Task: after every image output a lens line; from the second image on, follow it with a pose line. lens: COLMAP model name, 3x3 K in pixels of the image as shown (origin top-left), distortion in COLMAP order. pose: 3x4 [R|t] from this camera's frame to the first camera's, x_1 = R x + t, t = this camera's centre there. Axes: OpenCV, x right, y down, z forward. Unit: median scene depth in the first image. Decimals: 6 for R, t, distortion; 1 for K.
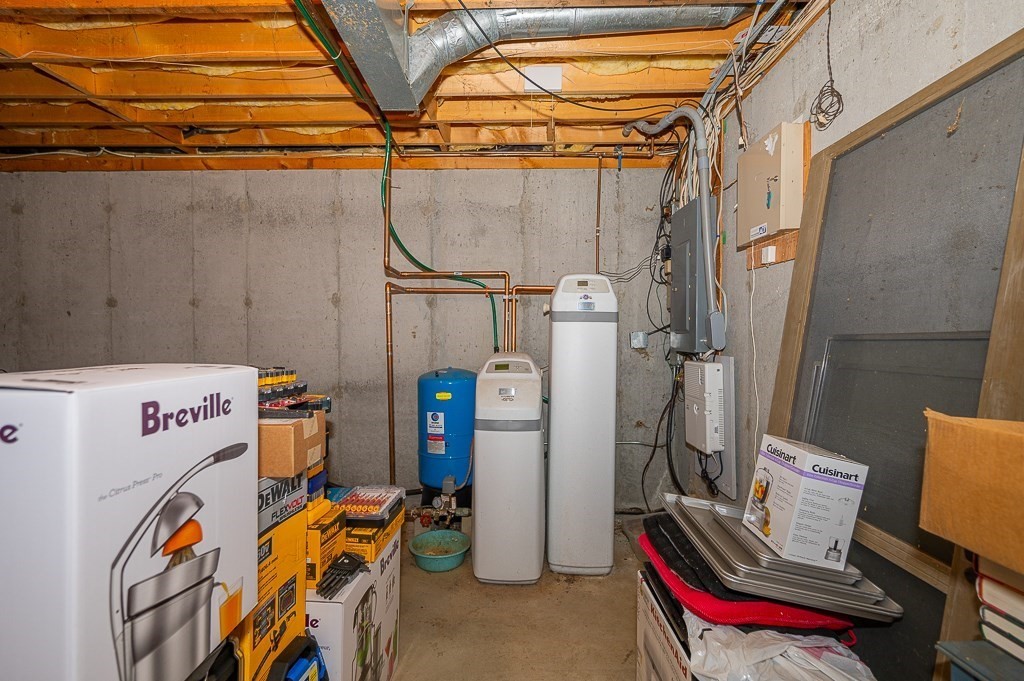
lens RADIAL K [[486.2, 0, 512.0], [0, 486.2, 340.5], [0, 0, 1]] dist [0.011728, -0.000139]
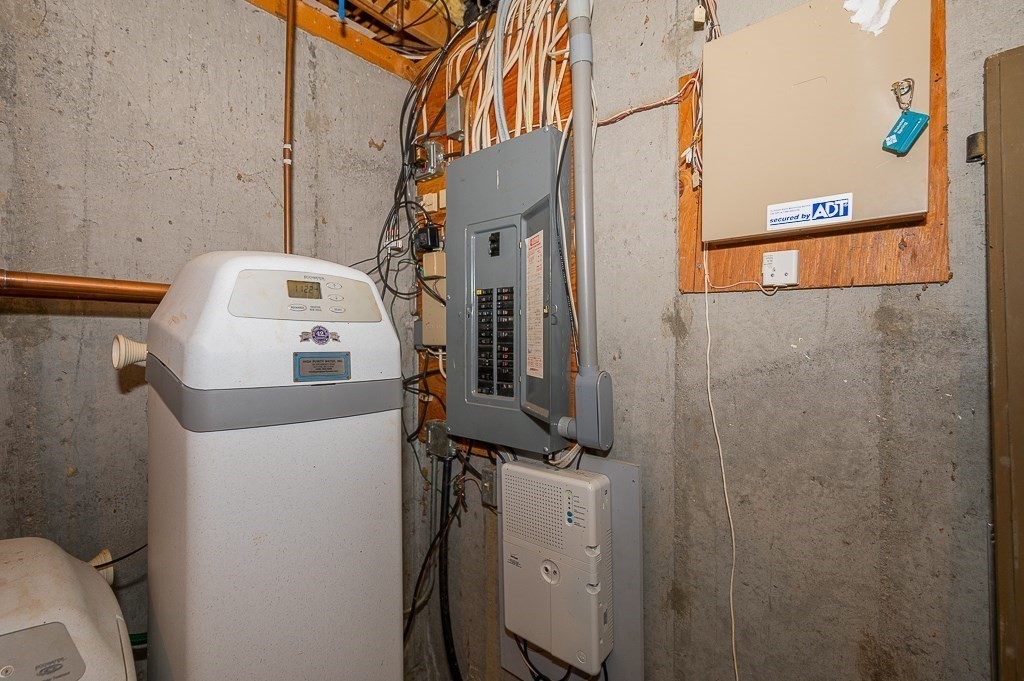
lens RADIAL K [[486.2, 0, 512.0], [0, 486.2, 340.5], [0, 0, 1]] dist [0.011728, -0.000139]
pose [[0.670111, 0.001327, 0.742260, 0.005779], [0.003062, 0.999985, -0.004552, -0.083849], [-0.742255, 0.005323, 0.670097, 0.703125]]
